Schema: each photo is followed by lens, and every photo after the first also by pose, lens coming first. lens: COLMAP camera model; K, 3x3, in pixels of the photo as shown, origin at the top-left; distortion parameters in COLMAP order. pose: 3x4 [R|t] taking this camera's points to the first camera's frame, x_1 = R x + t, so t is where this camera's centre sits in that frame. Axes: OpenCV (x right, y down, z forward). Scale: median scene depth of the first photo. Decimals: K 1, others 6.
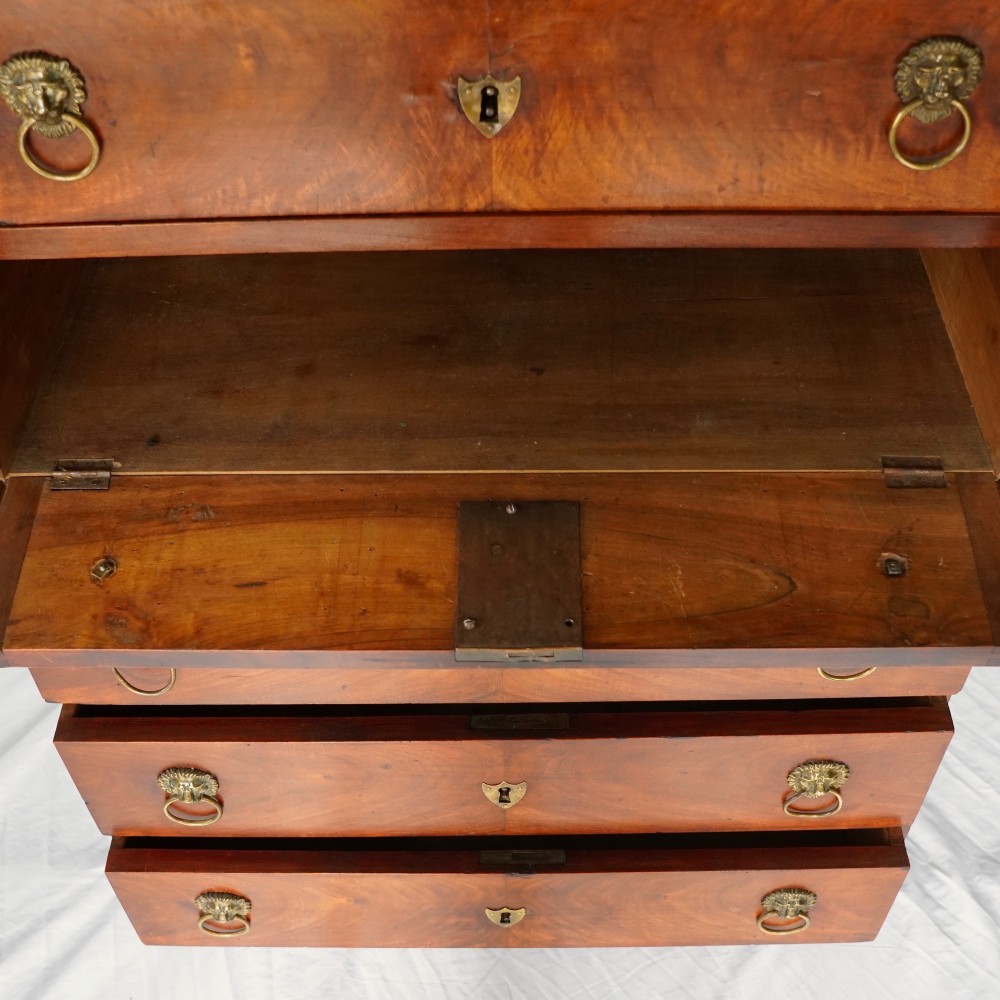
lens RADIAL K [[1322.3, 0, 500.0], [0, 1322.3, 500.0], [0, 0, 1]] dist [-0.169110, 0.176564]
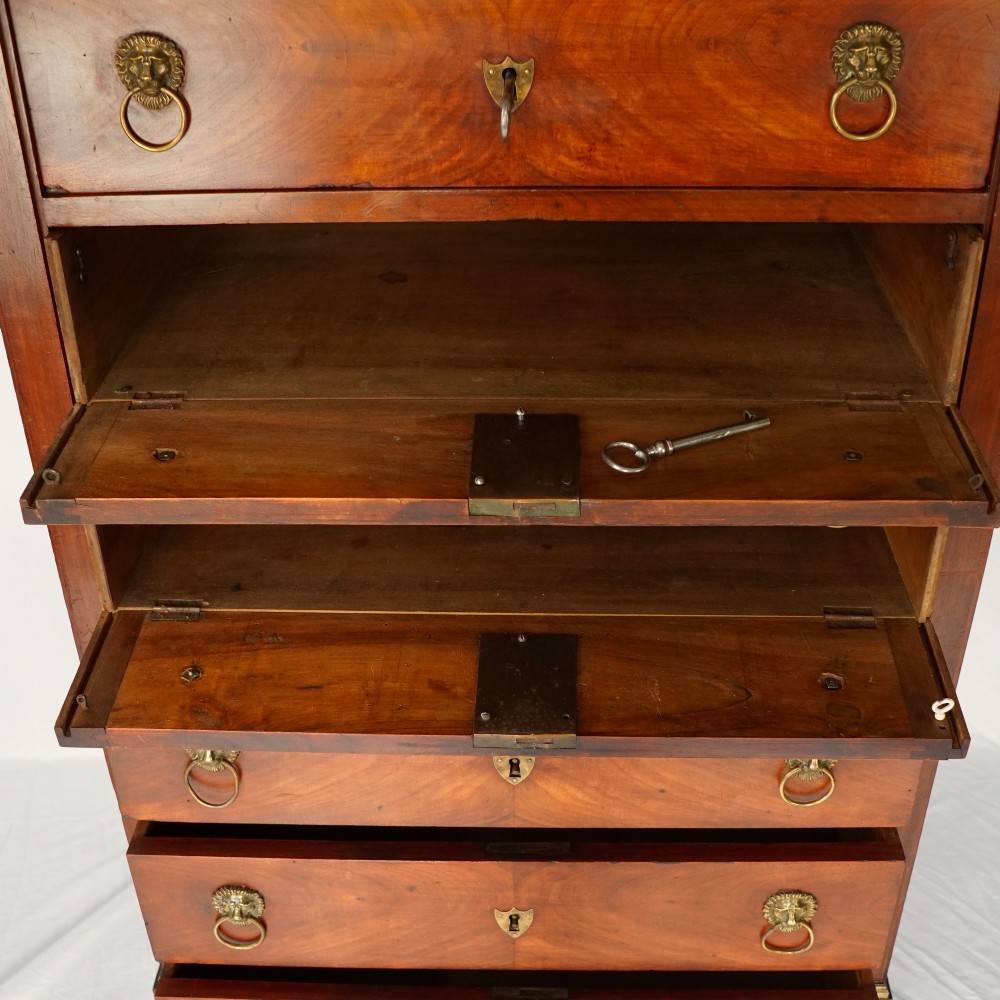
lens RADIAL K [[1322.3, 0, 500.0], [0, 1322.3, 500.0], [0, 0, 1]] dist [-0.169110, 0.176564]
pose [[0.999481, 0.016311, -0.027780, 0.020111], [-0.023247, 0.962164, -0.271476, 0.217875], [0.022301, 0.271981, 0.962044, -0.227537]]
